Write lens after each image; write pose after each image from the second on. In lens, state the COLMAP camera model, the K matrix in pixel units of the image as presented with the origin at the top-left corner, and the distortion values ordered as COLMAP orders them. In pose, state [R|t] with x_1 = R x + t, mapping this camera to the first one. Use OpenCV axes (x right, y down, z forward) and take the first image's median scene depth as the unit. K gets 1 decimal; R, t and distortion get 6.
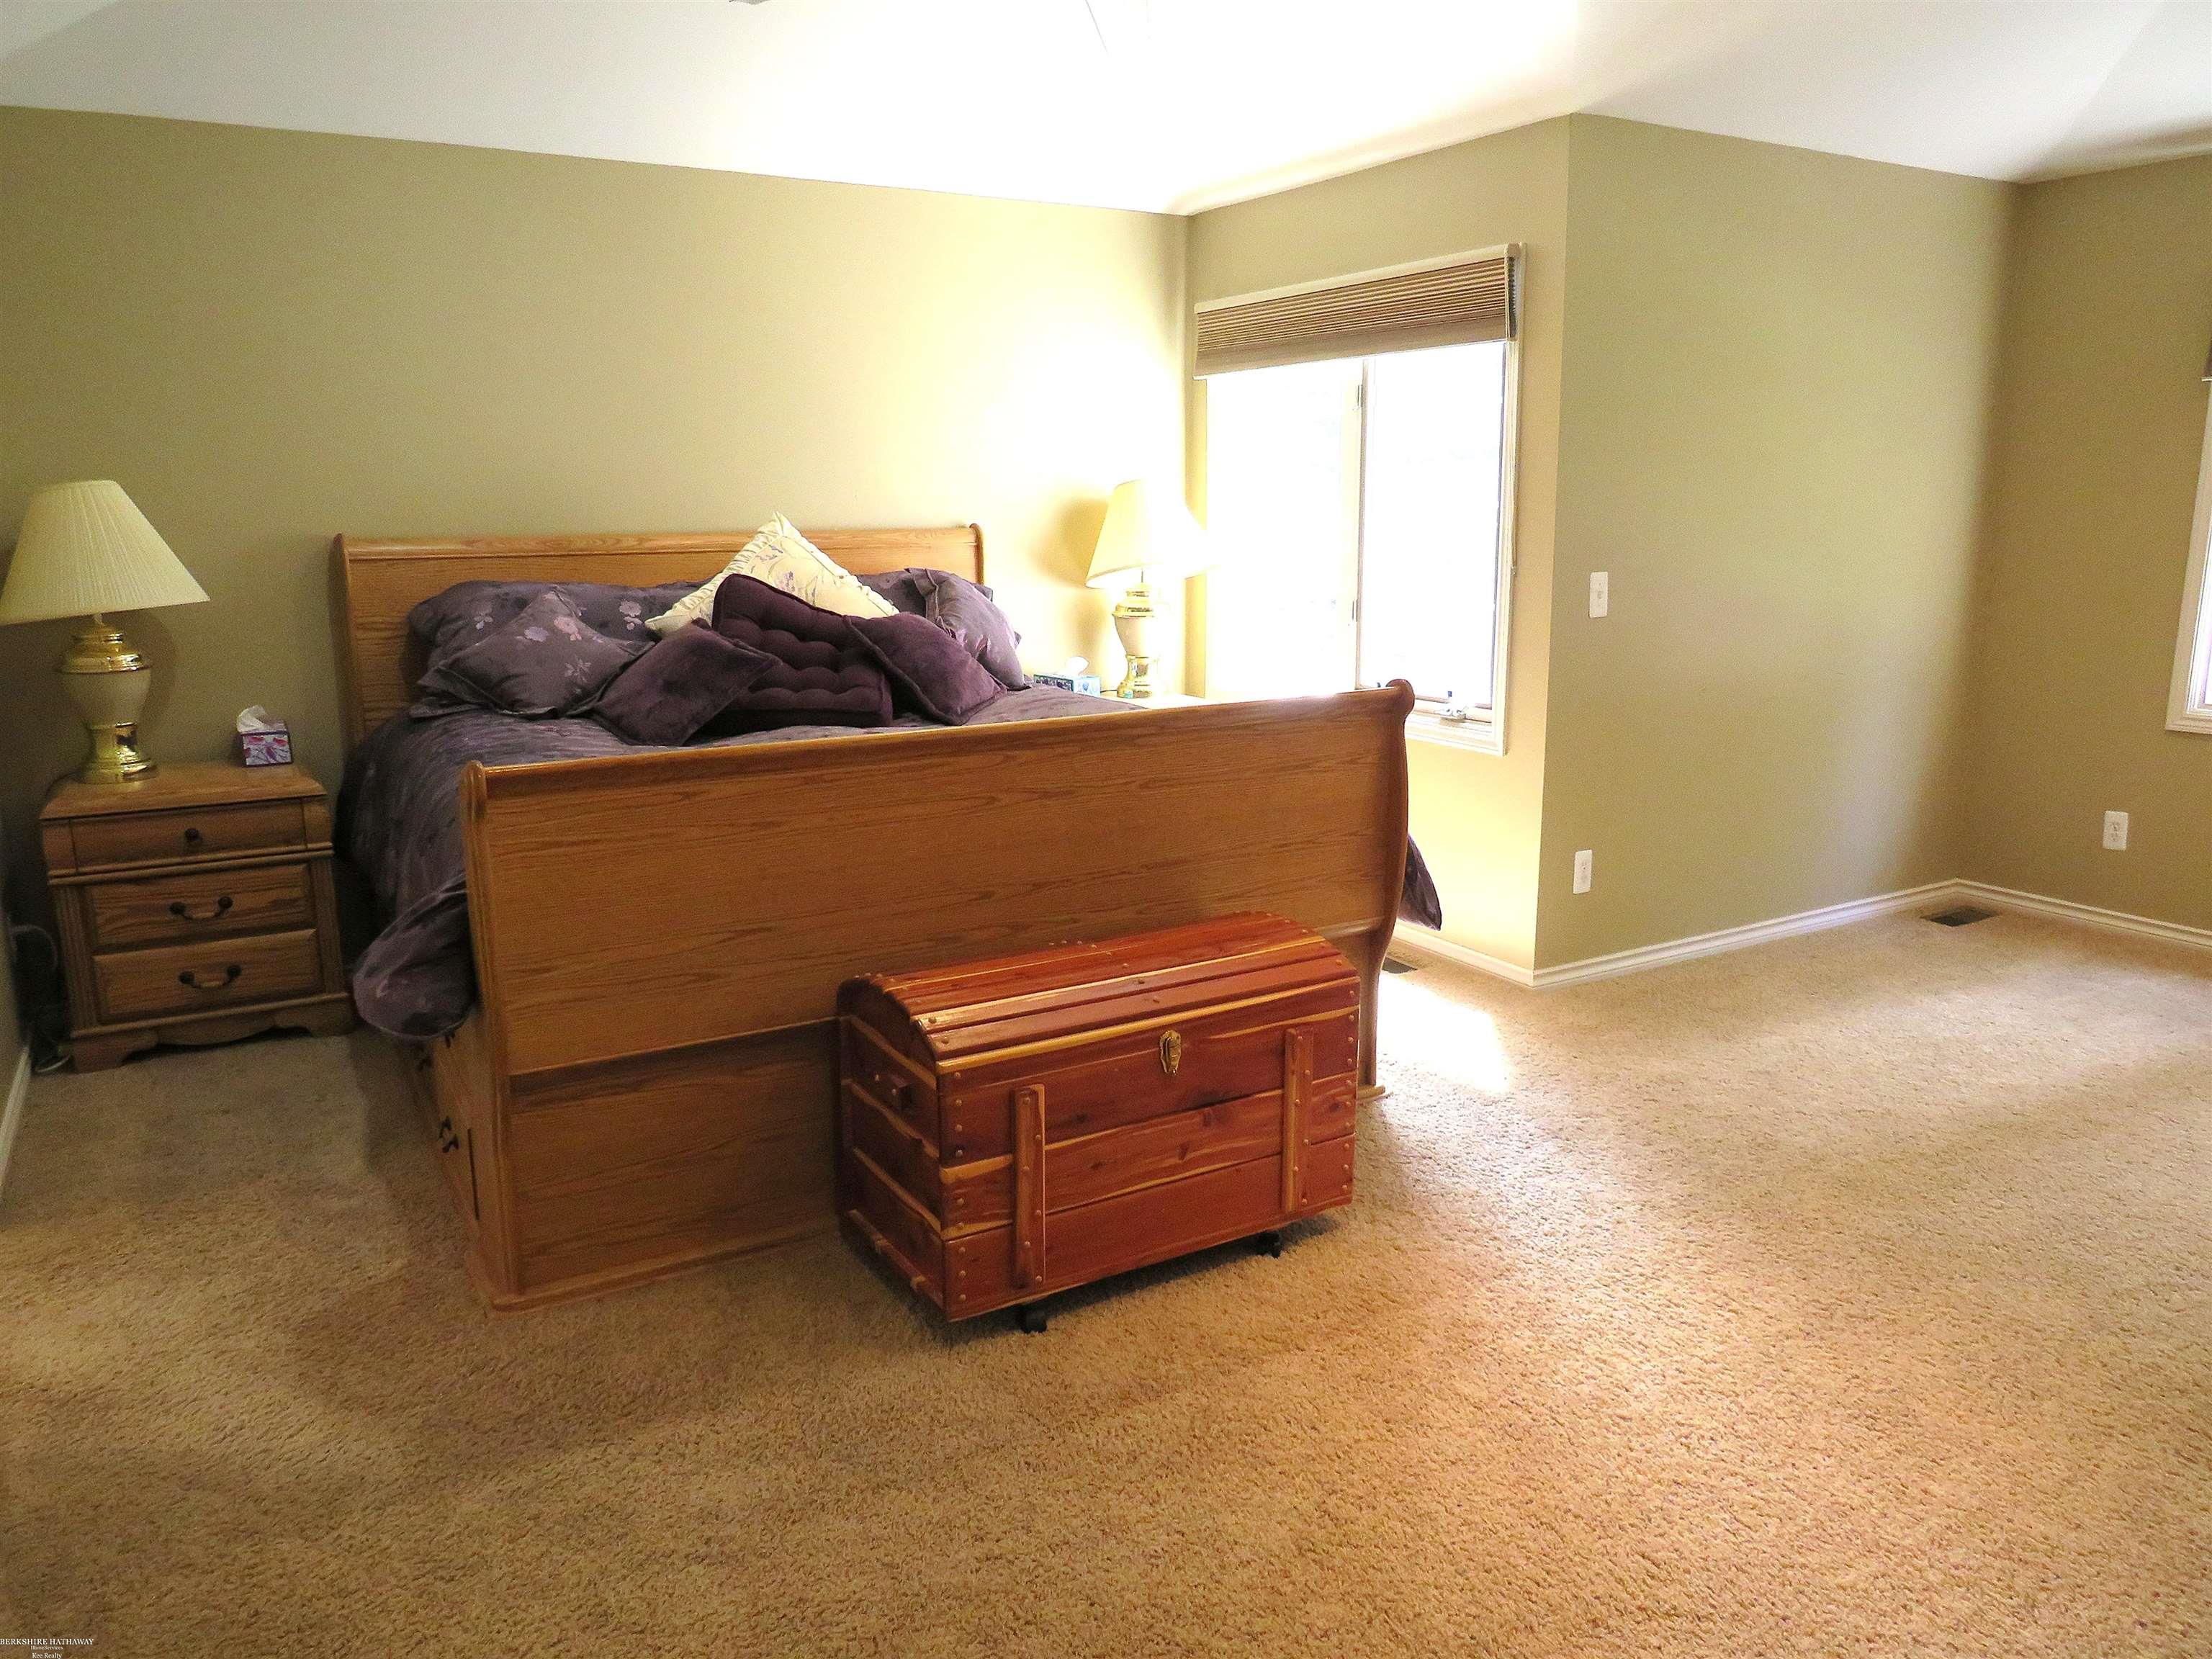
lens RADIAL K [[1564.3, 0, 1088.0], [0, 1564.3, 818.0], [0, 0, 1]] dist [-0.030606, 0.001073]
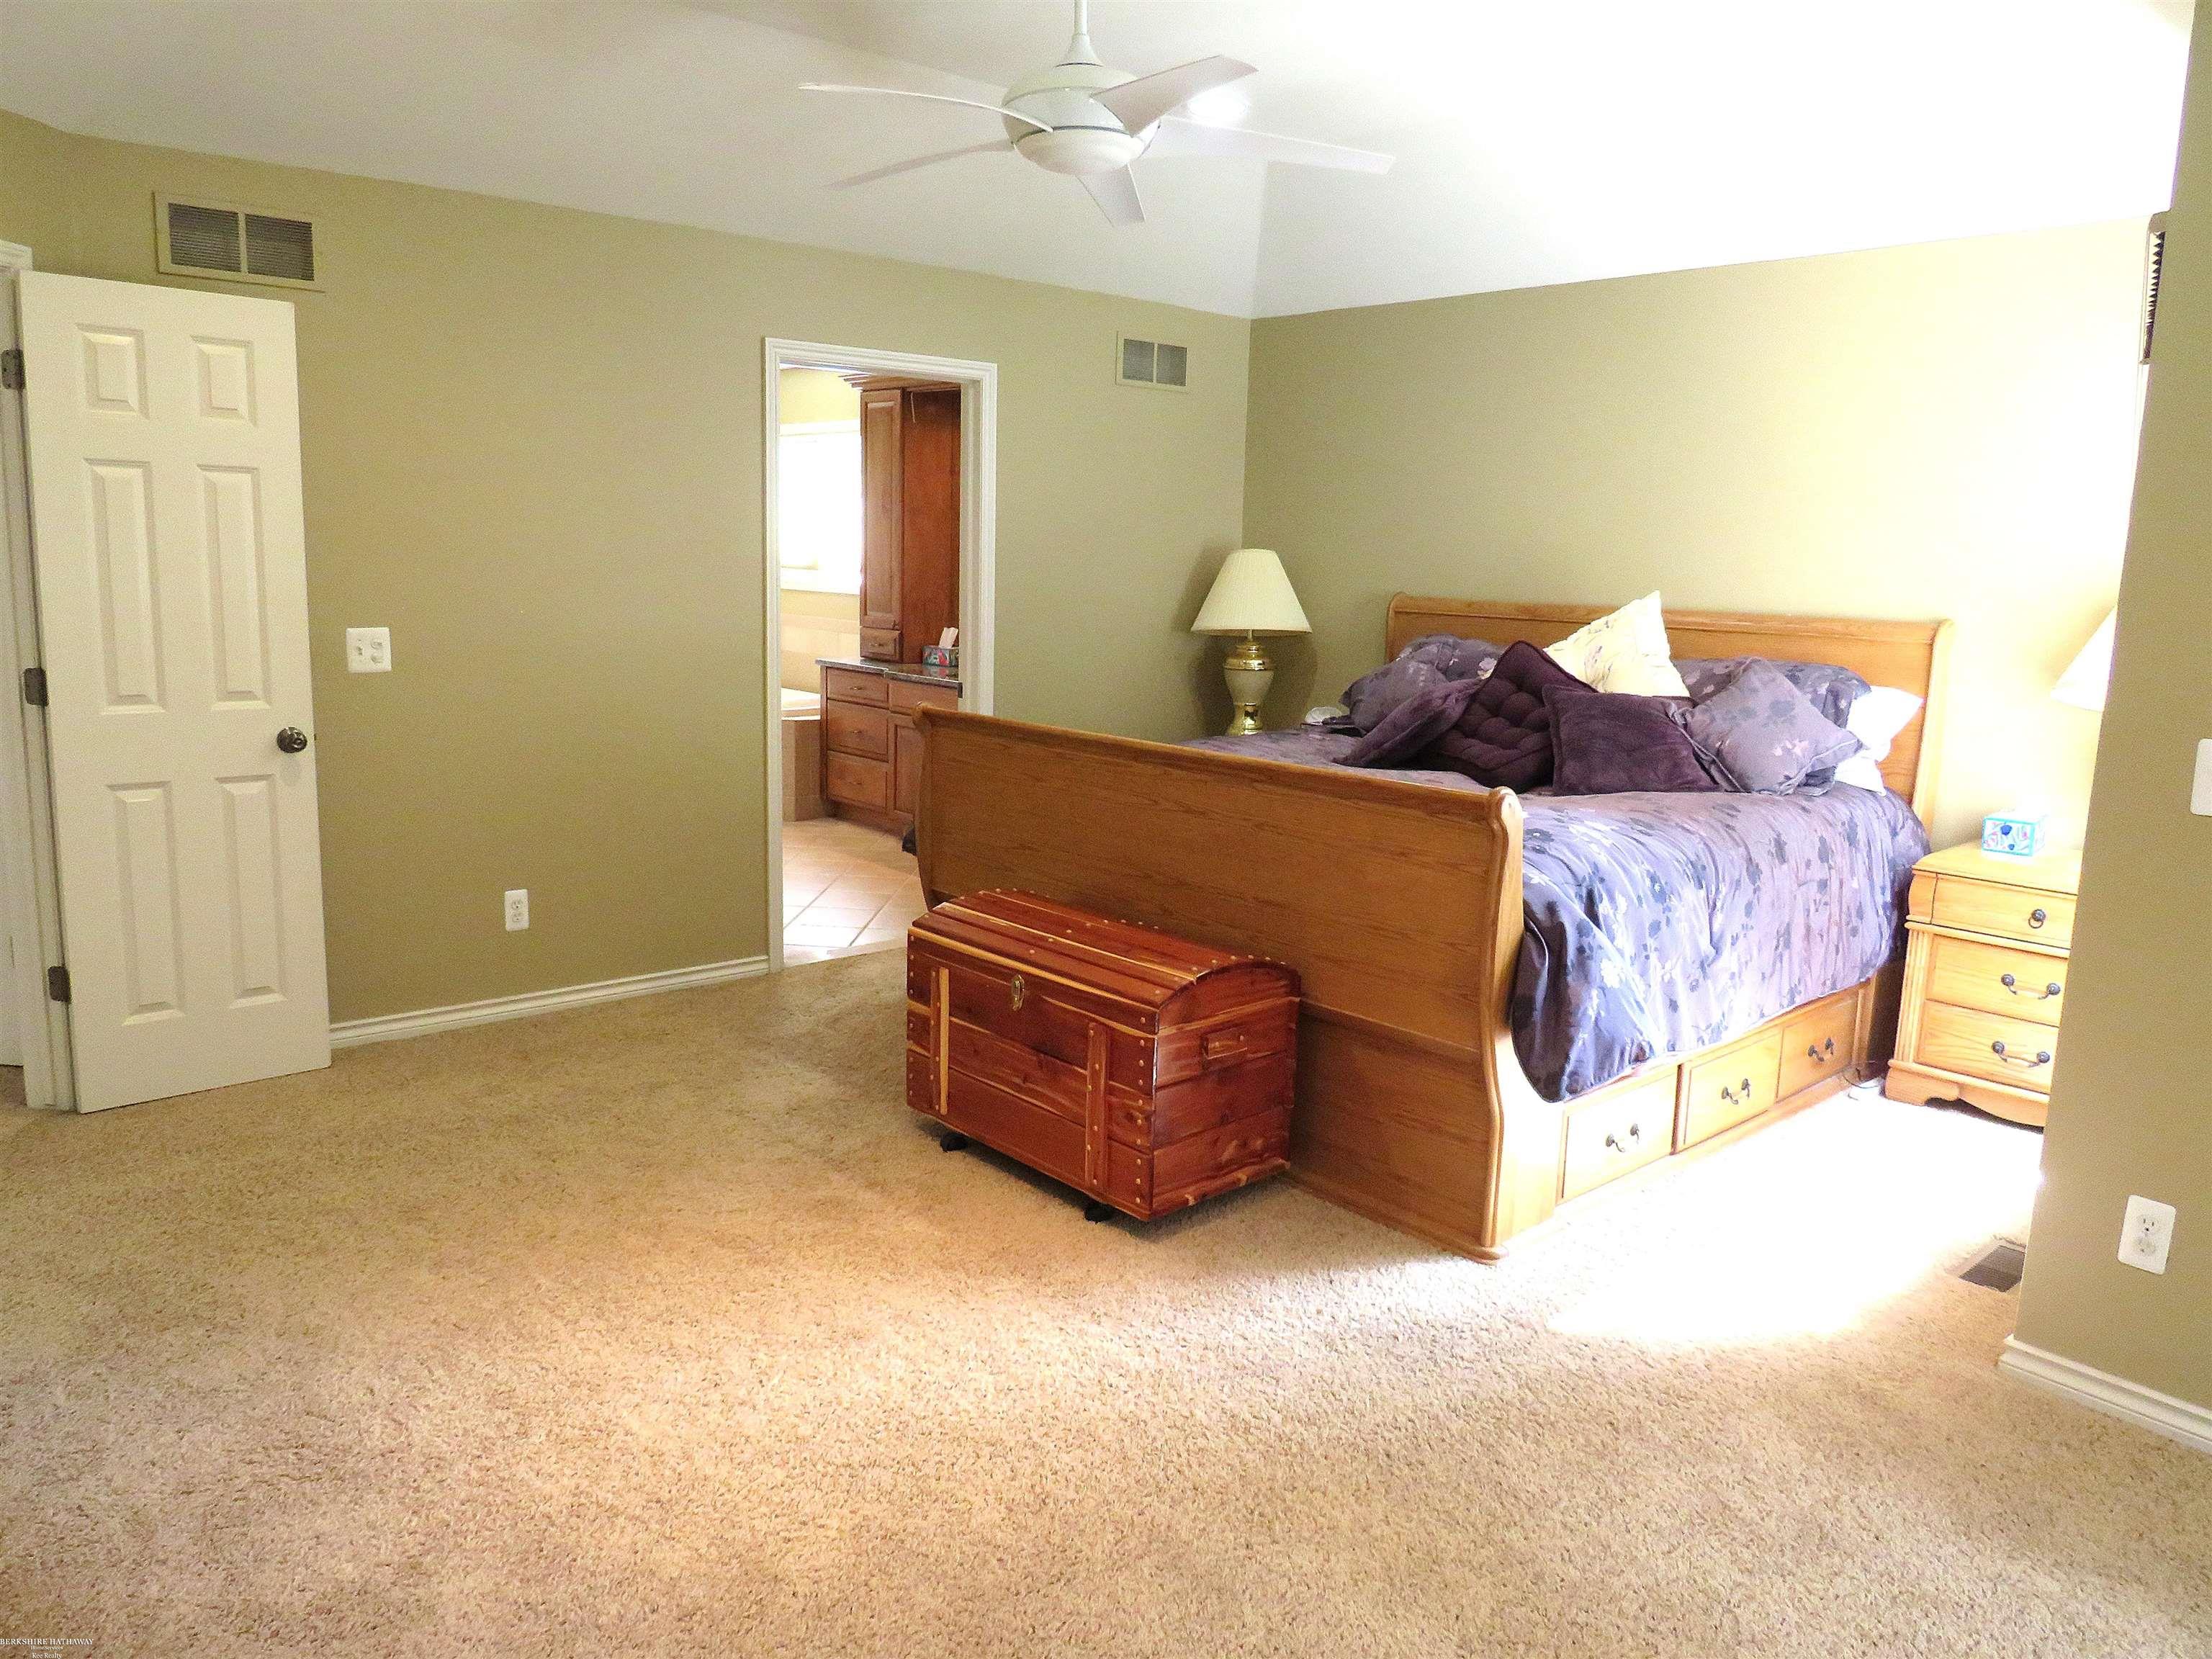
lens RADIAL K [[1564.3, 0, 1091.7], [0, 1564.3, 840.7], [0, 0, 1]] dist [-0.030606, 0.001073]
pose [[0.199587, 0.191305, -0.961024, 1.114164], [-0.236395, 0.961189, 0.142243, -0.145027], [0.950938, 0.198792, 0.237064, 0.638678]]
